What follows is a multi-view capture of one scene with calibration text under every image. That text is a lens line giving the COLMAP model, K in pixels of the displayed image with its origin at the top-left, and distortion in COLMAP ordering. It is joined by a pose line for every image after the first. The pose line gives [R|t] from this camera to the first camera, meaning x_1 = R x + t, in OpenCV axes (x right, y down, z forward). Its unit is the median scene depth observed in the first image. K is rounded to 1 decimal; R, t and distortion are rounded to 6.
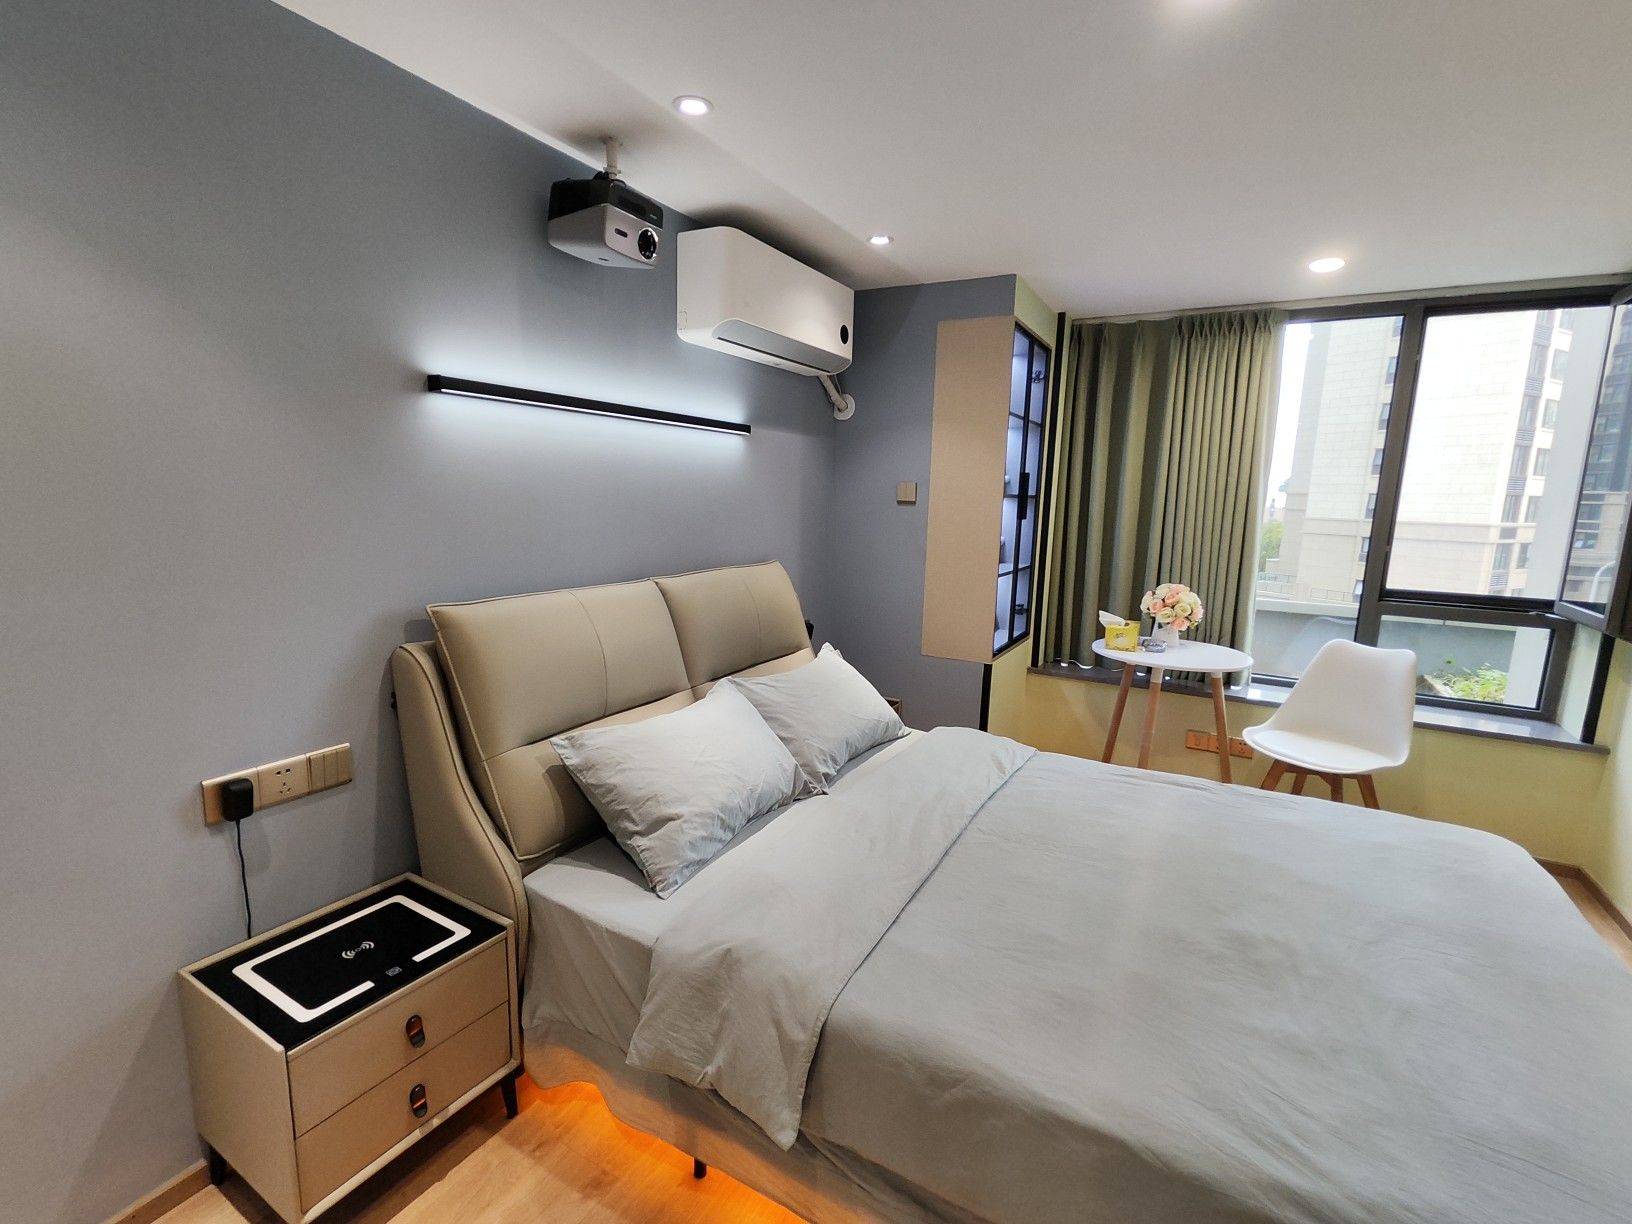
lens RADIAL K [[747.3, 0, 813.1], [0, 747.3, 617.4], [0, 0, 1]] dist [-0.008435, 0.006192]
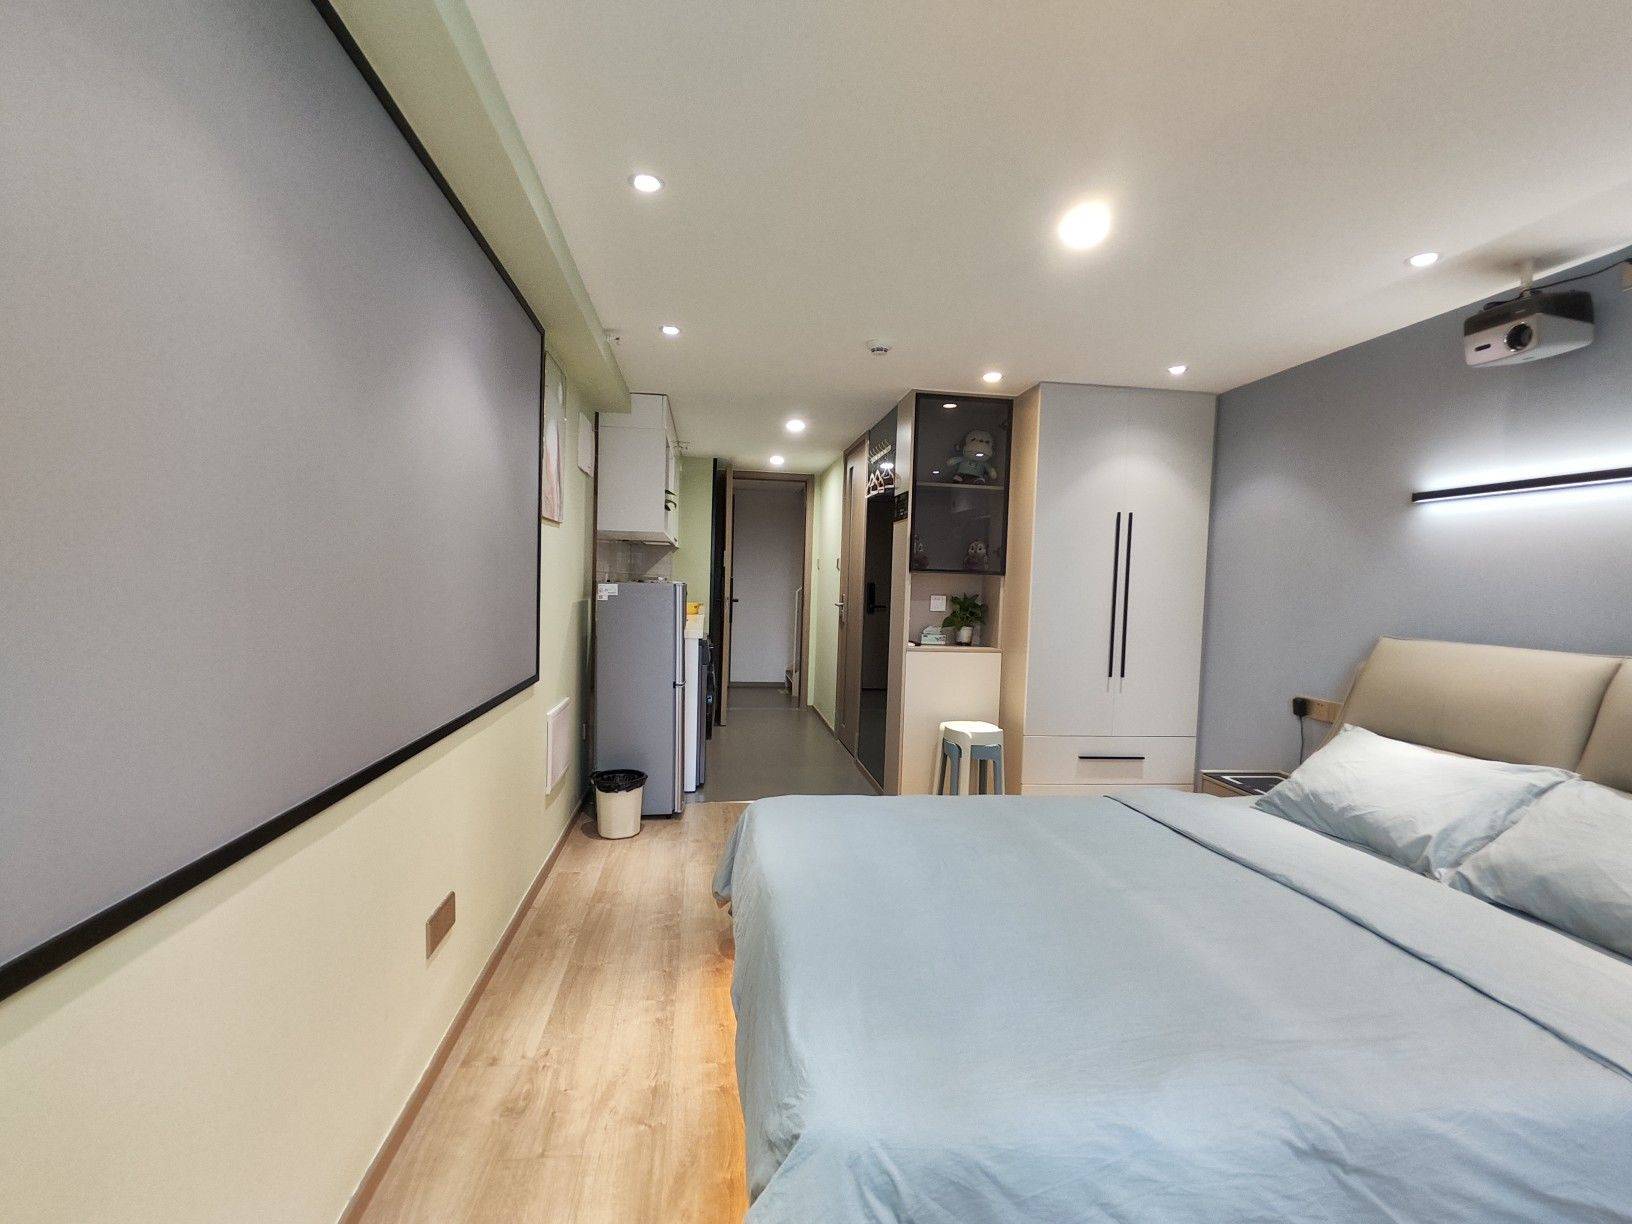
lens RADIAL K [[747.3, 0, 813.7], [0, 747.3, 618.9], [0, 0, 1]] dist [-0.008435, 0.006192]
pose [[-0.790570, -0.020353, -0.612034, 1.101819], [-0.152003, 0.974690, 0.163932, -0.097752], [0.593207, 0.222631, -0.773654, 1.146382]]
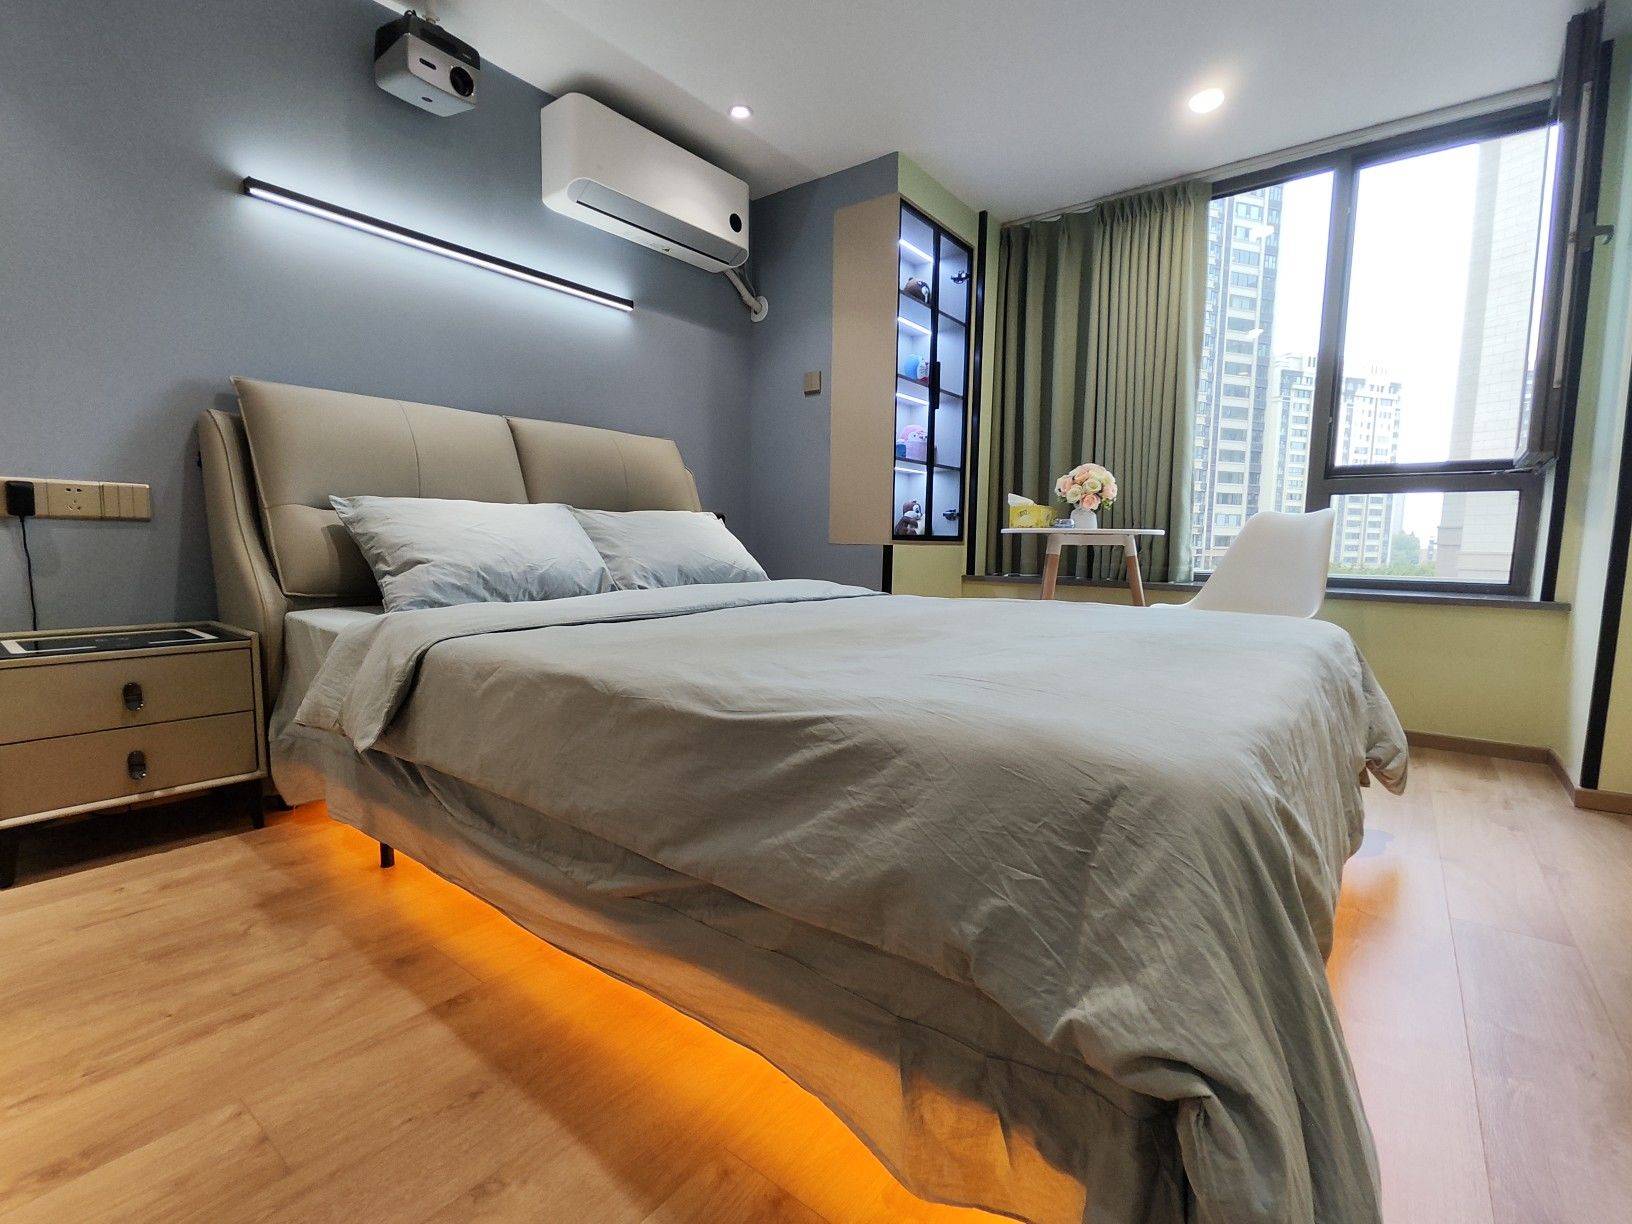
lens RADIAL K [[747.3, 0, 814.6], [0, 747.3, 616.7], [0, 0, 1]] dist [-0.008435, 0.006192]
pose [[0.989777, 0.001663, -0.142615, 0.394933], [-0.011086, 0.997804, -0.065305, 0.313394], [0.142193, 0.066219, 0.987621, 0.025765]]
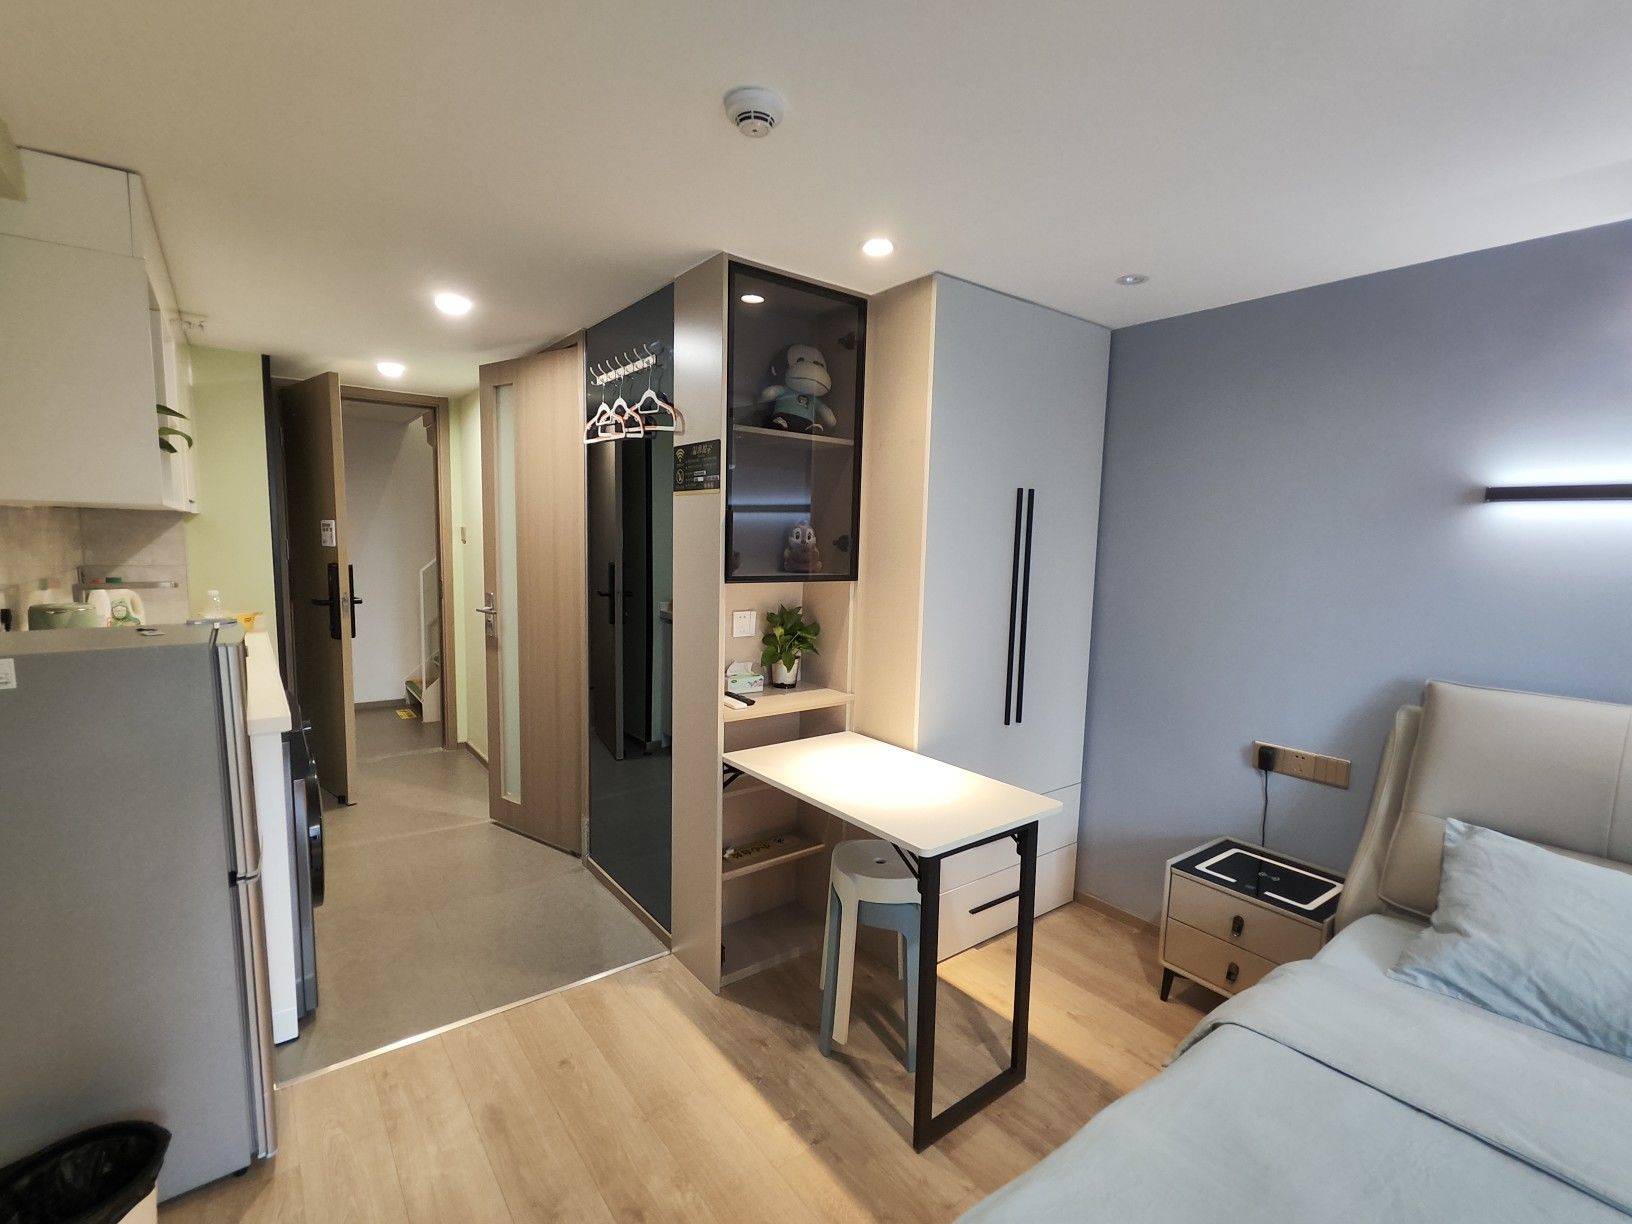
lens RADIAL K [[747.3, 0, 813.4], [0, 747.3, 618.4], [0, 0, 1]] dist [-0.008435, 0.006192]
pose [[-0.388404, 0.066697, -0.919072, 0.737785], [-0.186379, 0.971078, 0.149235, -0.078654], [0.902444, 0.229259, -0.364740, 0.393752]]
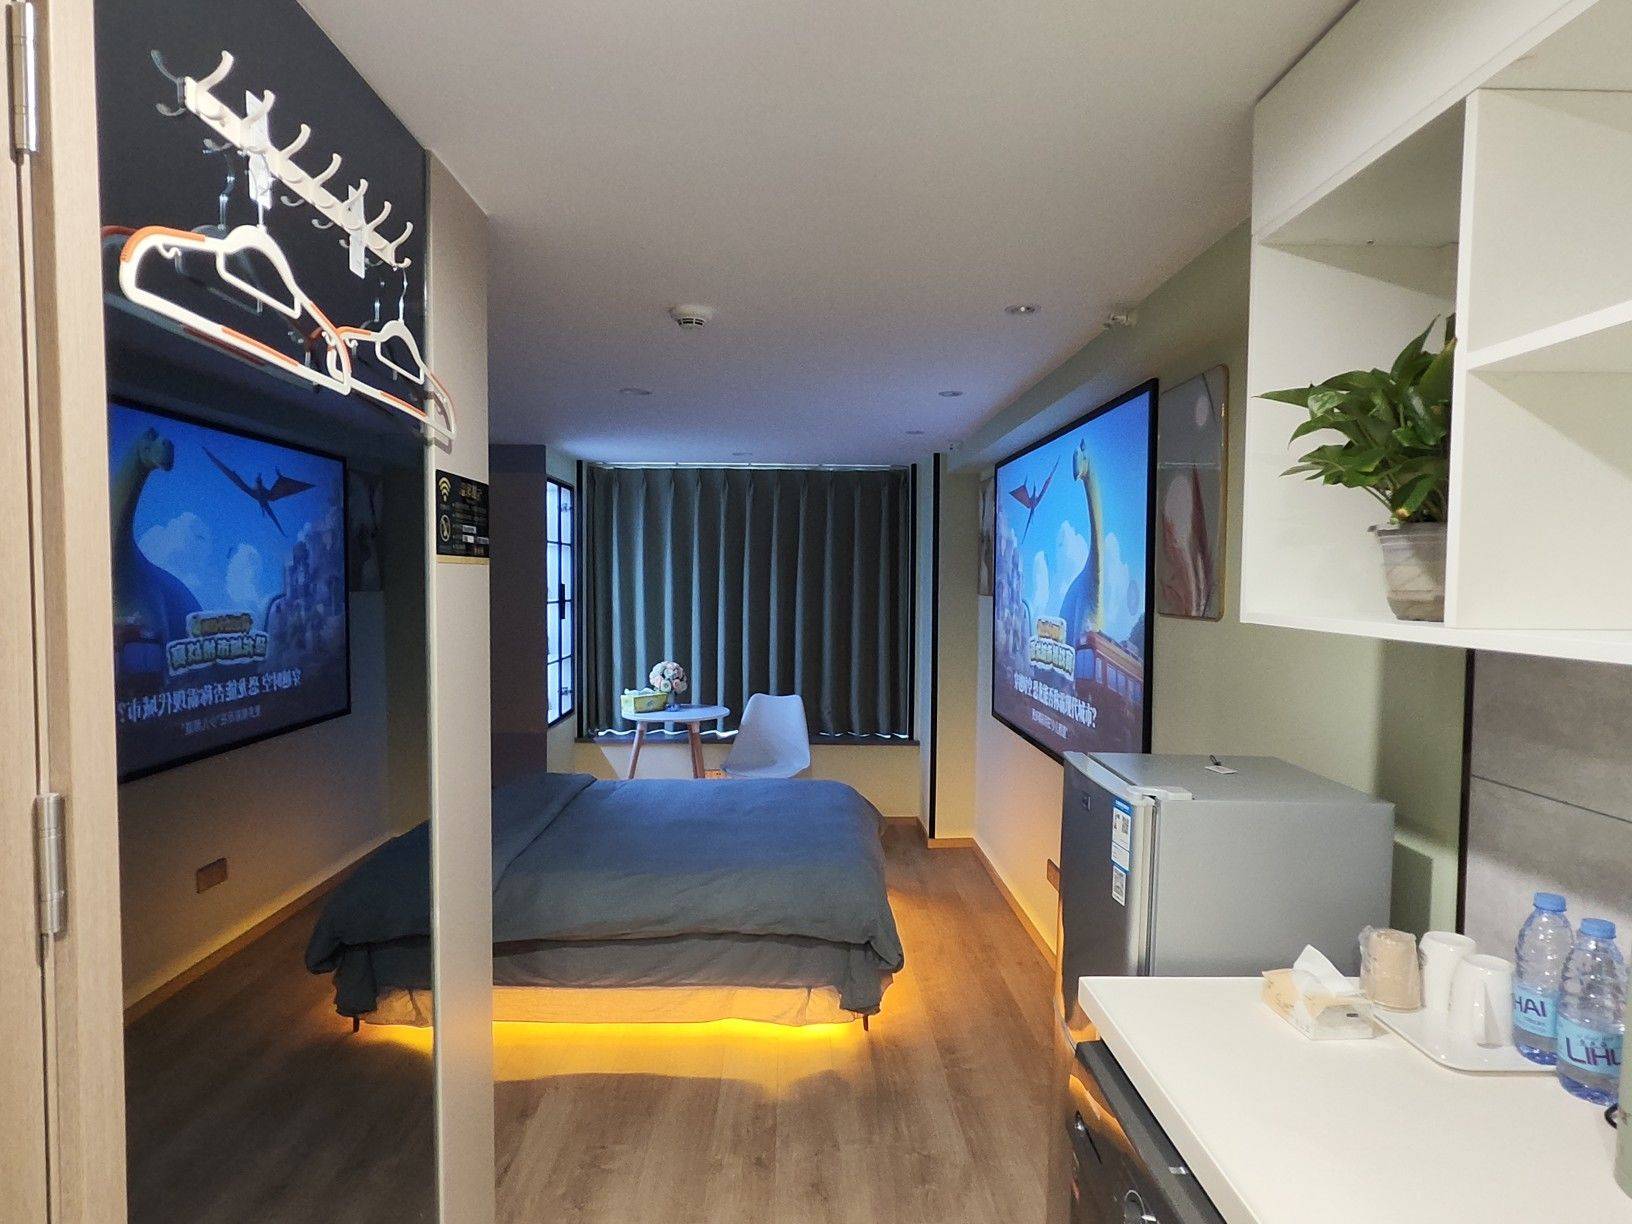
lens RADIAL K [[964.8, 0, 813.3], [0, 964.8, 617.3], [0, 0, 1]] dist [-0.002400, -0.000006]
pose [[0.857932, -0.041536, 0.512082, -0.297667], [0.099311, 0.991335, -0.085975, 0.075483], [-0.504074, 0.124616, 0.854623, -0.949779]]
